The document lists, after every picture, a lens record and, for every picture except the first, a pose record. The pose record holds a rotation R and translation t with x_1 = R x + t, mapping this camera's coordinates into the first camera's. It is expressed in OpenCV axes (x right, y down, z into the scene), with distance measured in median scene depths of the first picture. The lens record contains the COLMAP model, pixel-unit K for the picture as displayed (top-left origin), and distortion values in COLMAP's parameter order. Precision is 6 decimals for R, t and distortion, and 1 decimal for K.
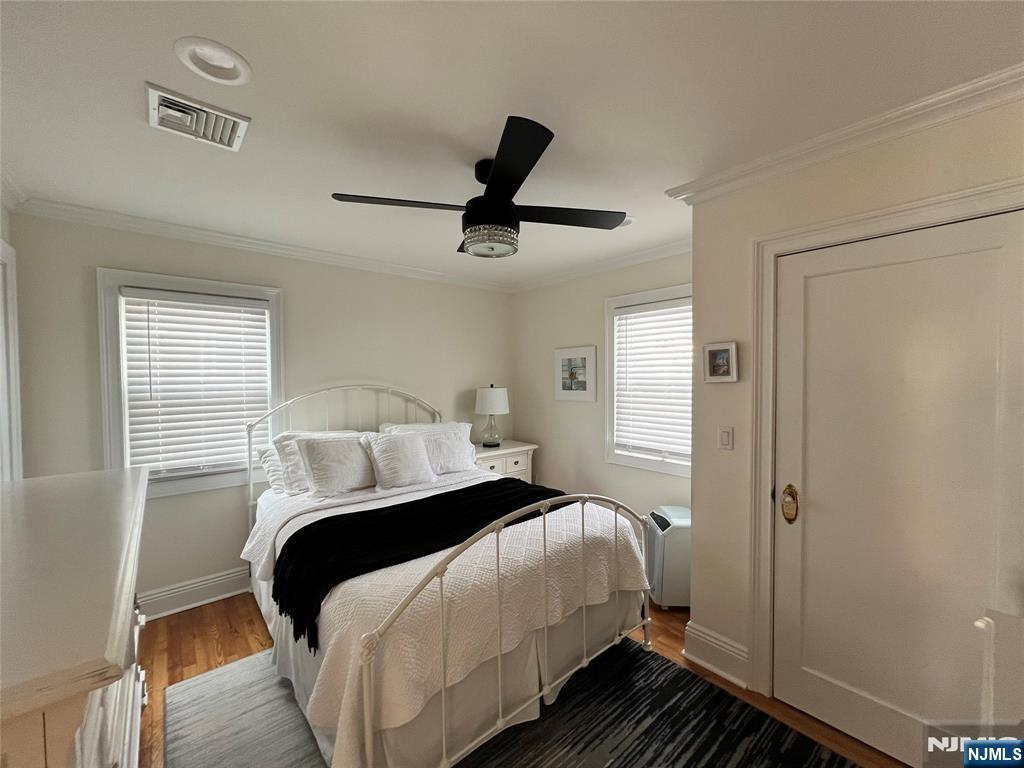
lens RADIAL K [[412.4, 0, 517.5], [0, 412.4, 384.0], [0, 0, 1]] dist [-0.000164, -0.000146]
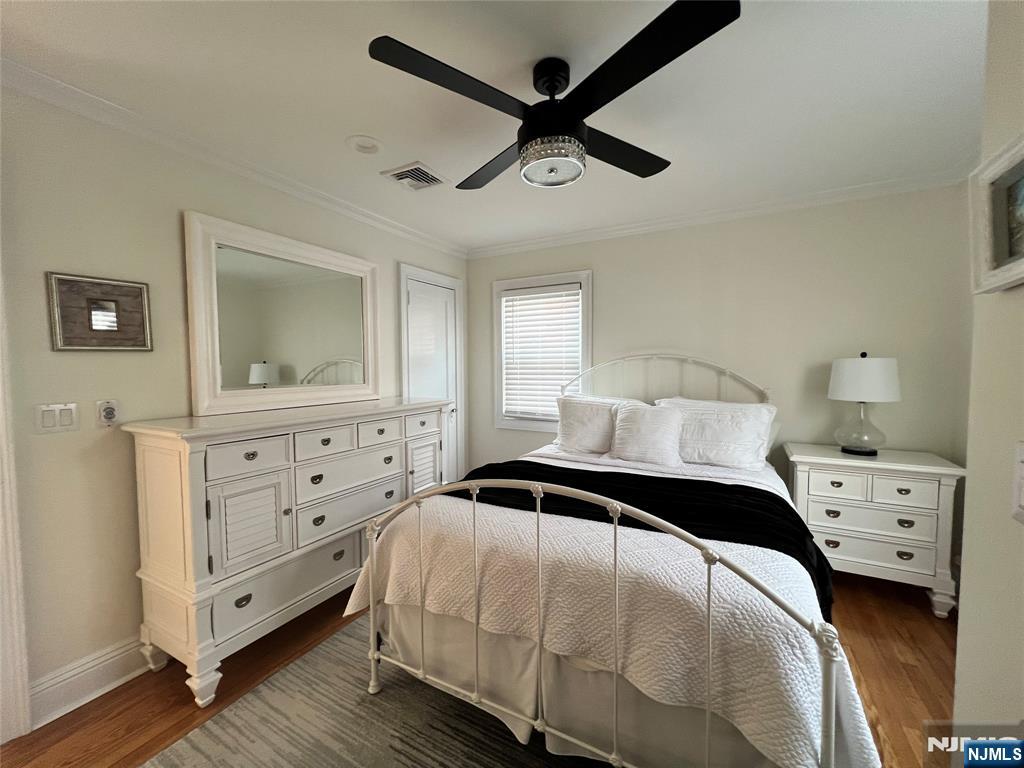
lens RADIAL K [[412.4, 0, 517.5], [0, 412.4, 384.0], [0, 0, 1]] dist [-0.000164, -0.000146]
pose [[0.339900, 0.045258, -0.939372, 0.470520], [-0.015854, 0.998975, 0.042393, 0.042101], [0.940328, 0.000484, 0.340269, 0.439986]]
